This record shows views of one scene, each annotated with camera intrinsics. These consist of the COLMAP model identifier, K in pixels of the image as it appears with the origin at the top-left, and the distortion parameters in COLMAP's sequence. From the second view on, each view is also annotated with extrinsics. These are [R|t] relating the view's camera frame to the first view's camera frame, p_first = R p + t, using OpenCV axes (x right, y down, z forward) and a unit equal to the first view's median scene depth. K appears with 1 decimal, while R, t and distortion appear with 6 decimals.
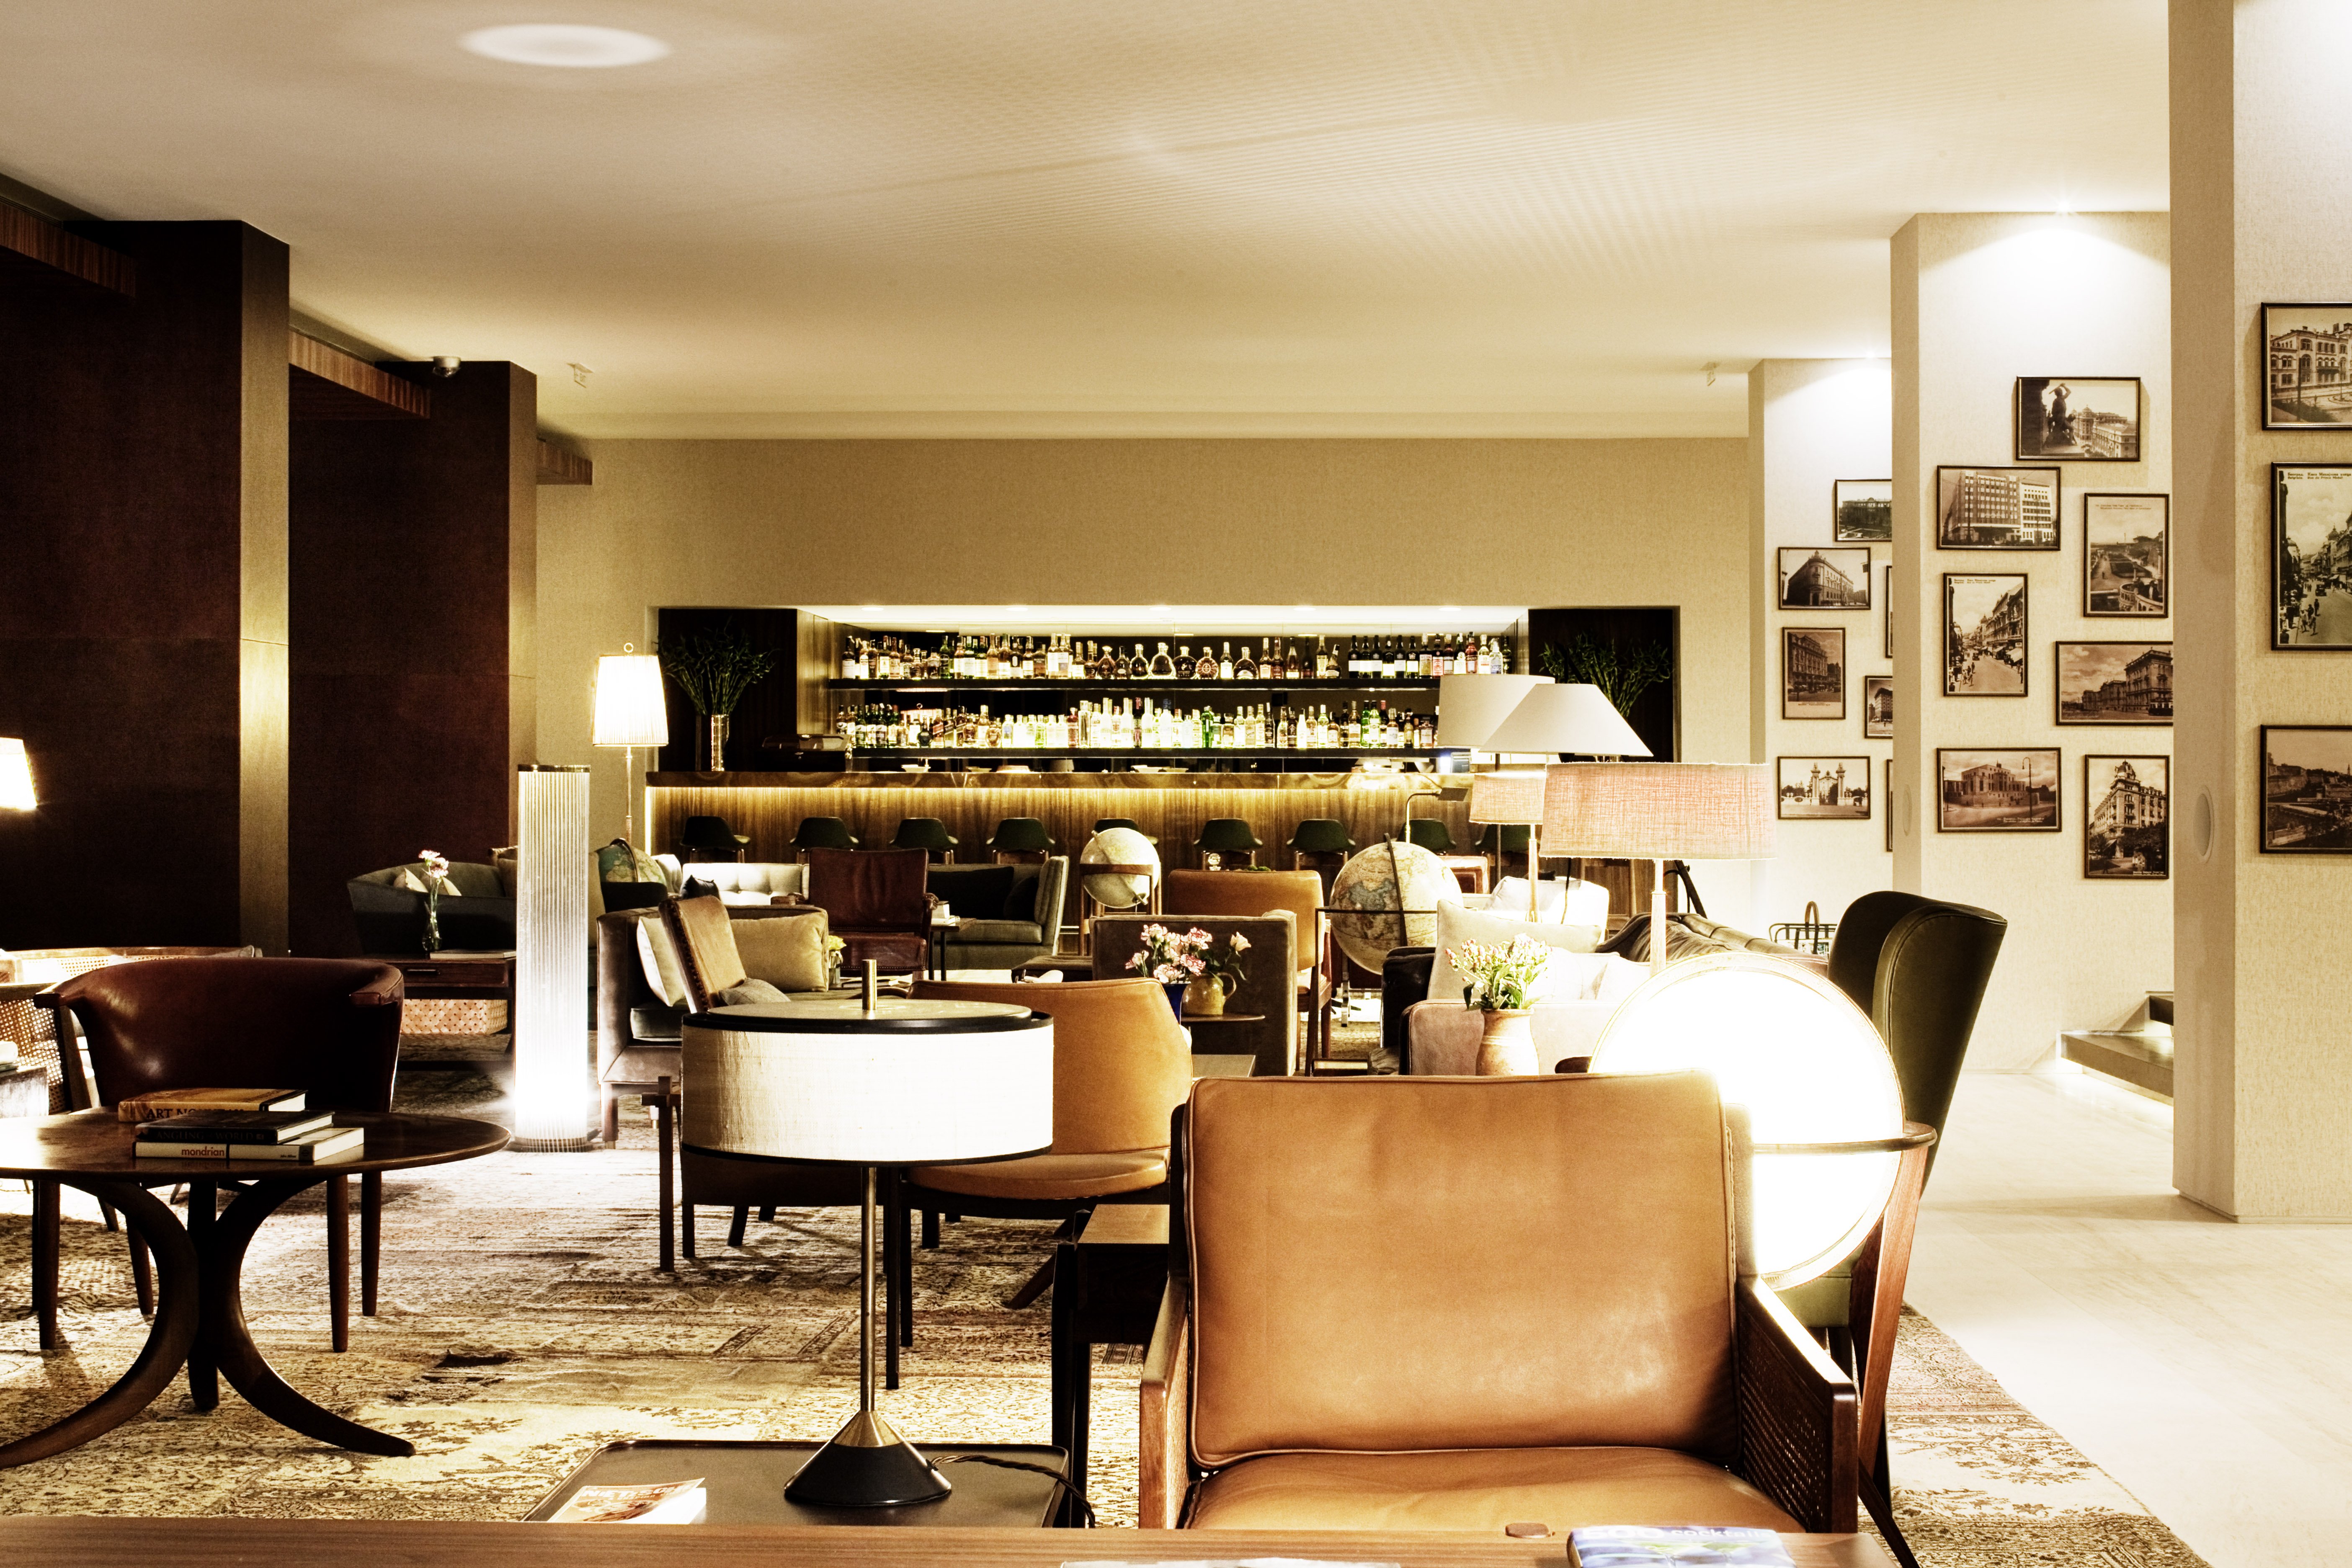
lens RADIAL K [[3478.5, 0, 1176.0], [0, 3478.5, 784.0], [0, 0, 1]] dist [-0.160363, -0.035478]
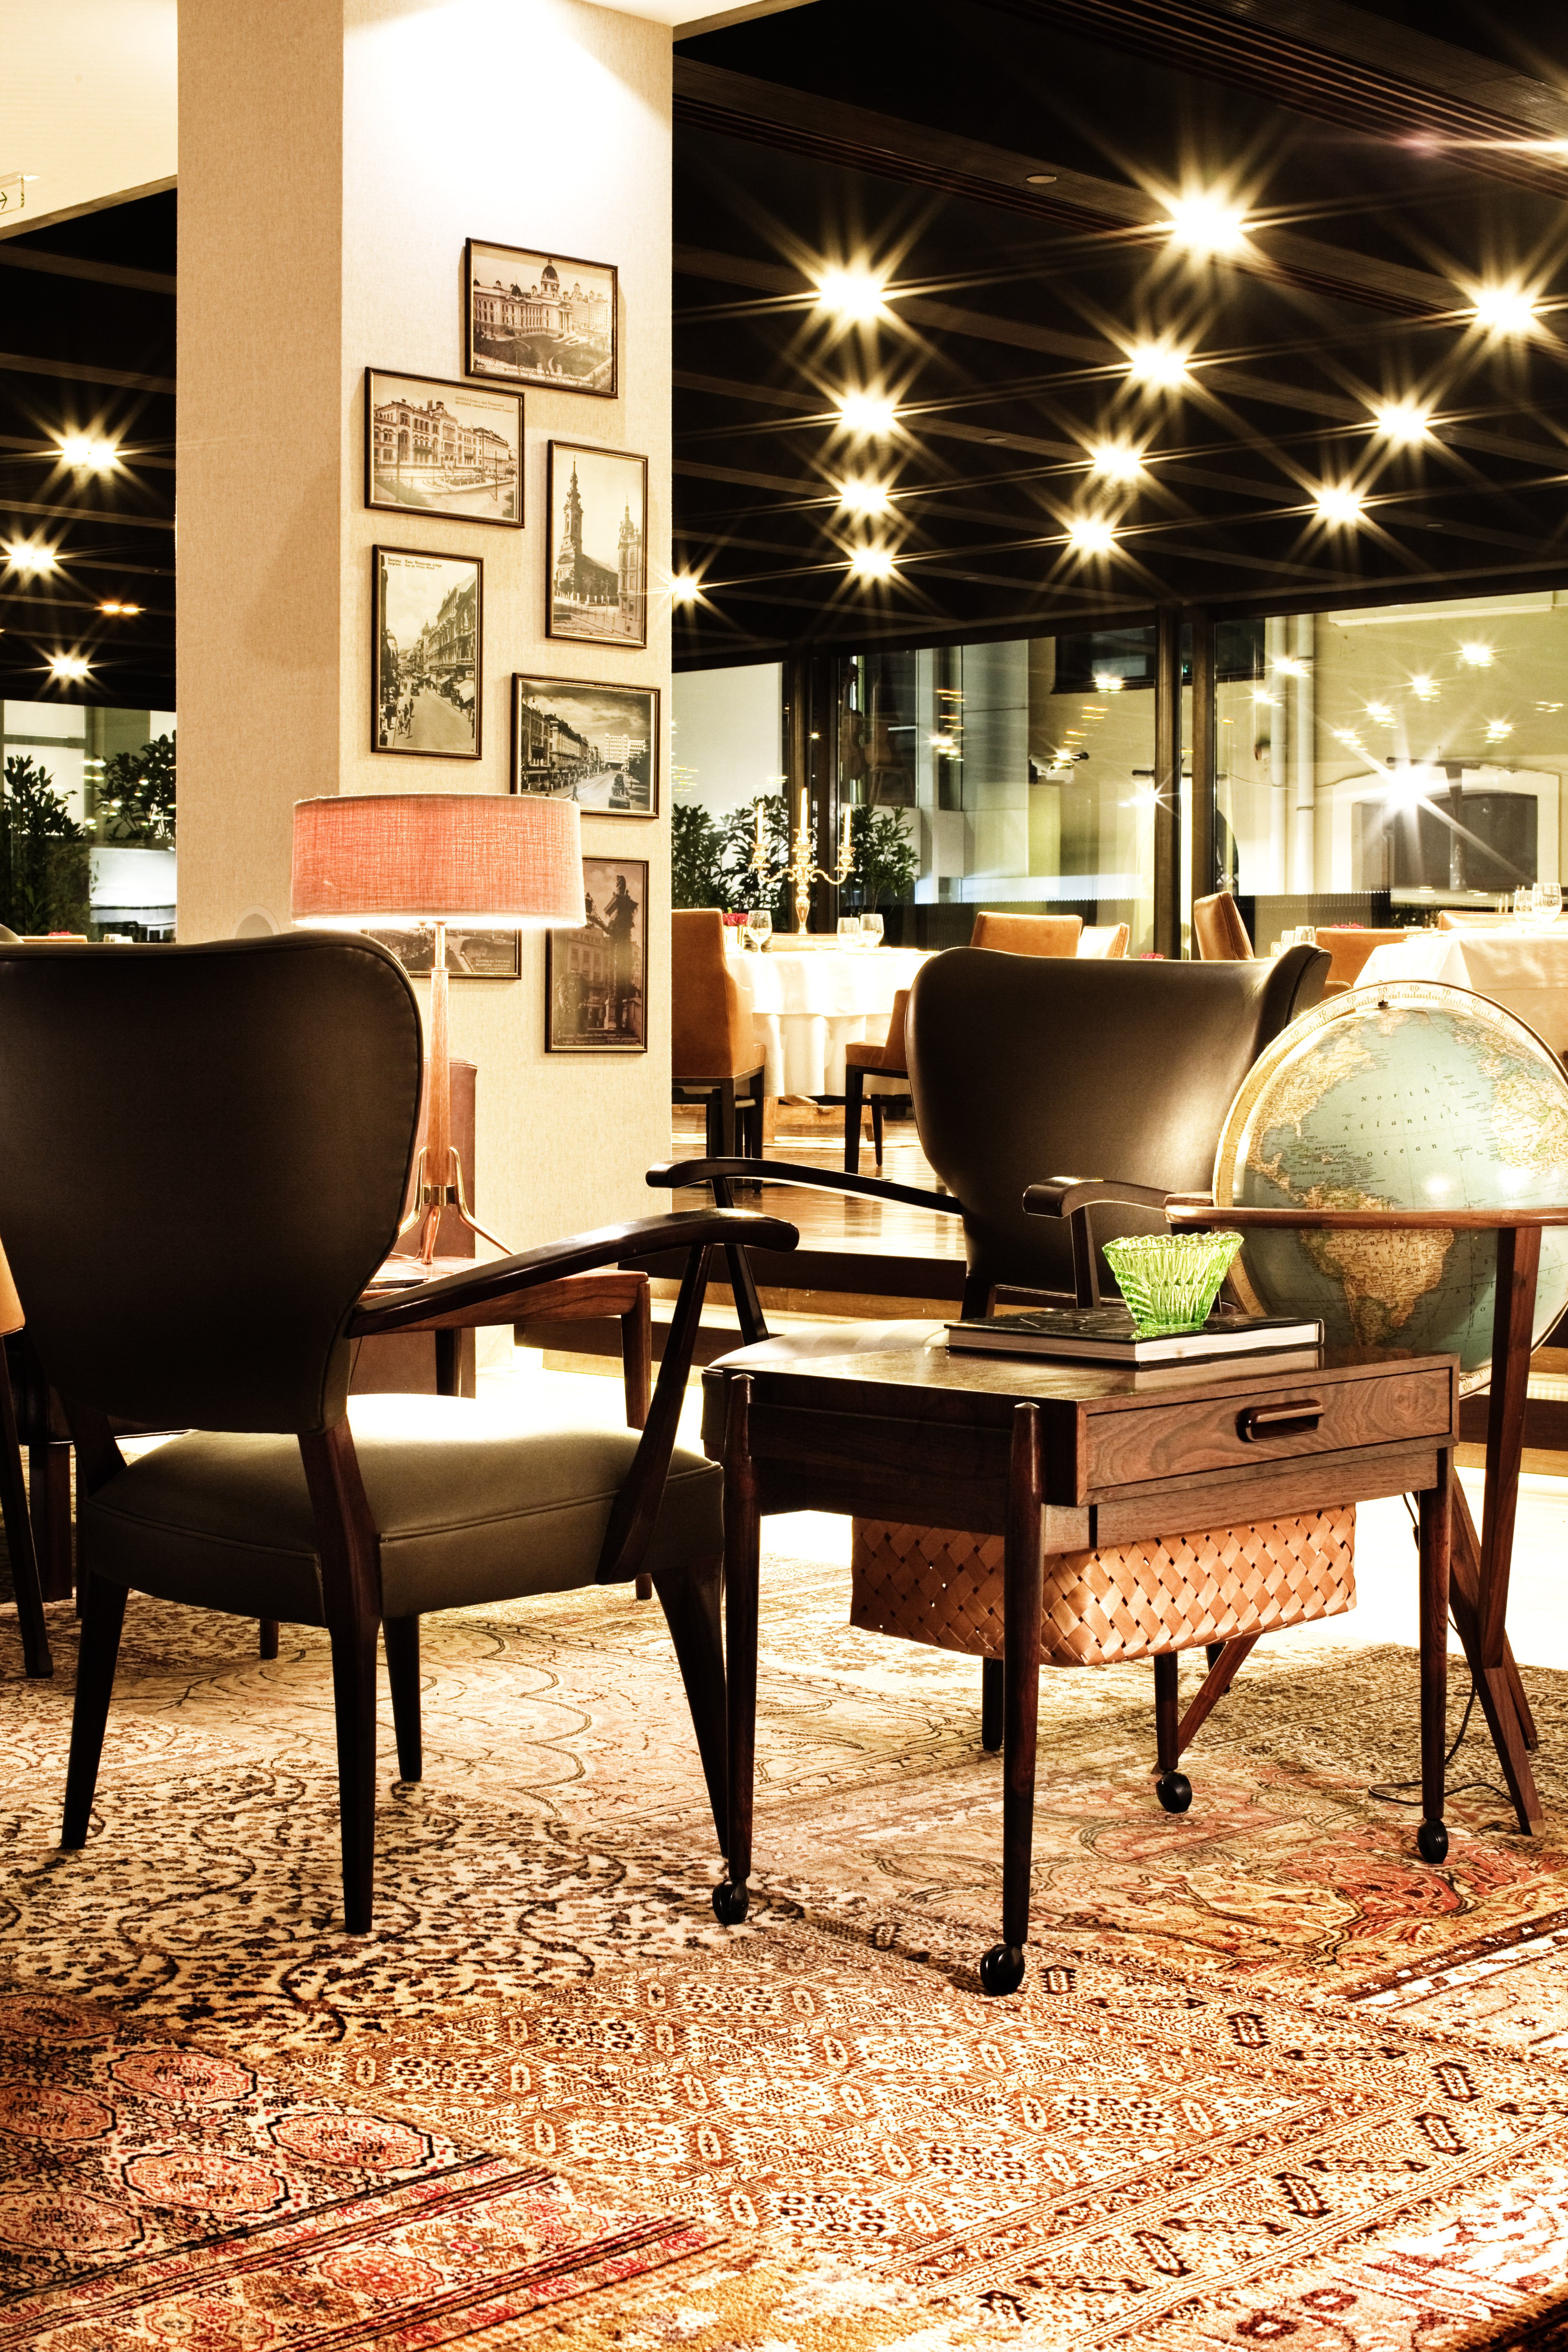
lens RADIAL K [[3478.5, 0, 784.0], [0, 3478.5, 1176.0], [0, 0, 1]] dist [-0.160363, -0.035478]
pose [[0.893998, -0.027937, 0.447199, 0.005073], [-0.008015, 0.996898, 0.078301, 0.000003], [-0.447999, -0.073585, 0.891001, 0.131119]]
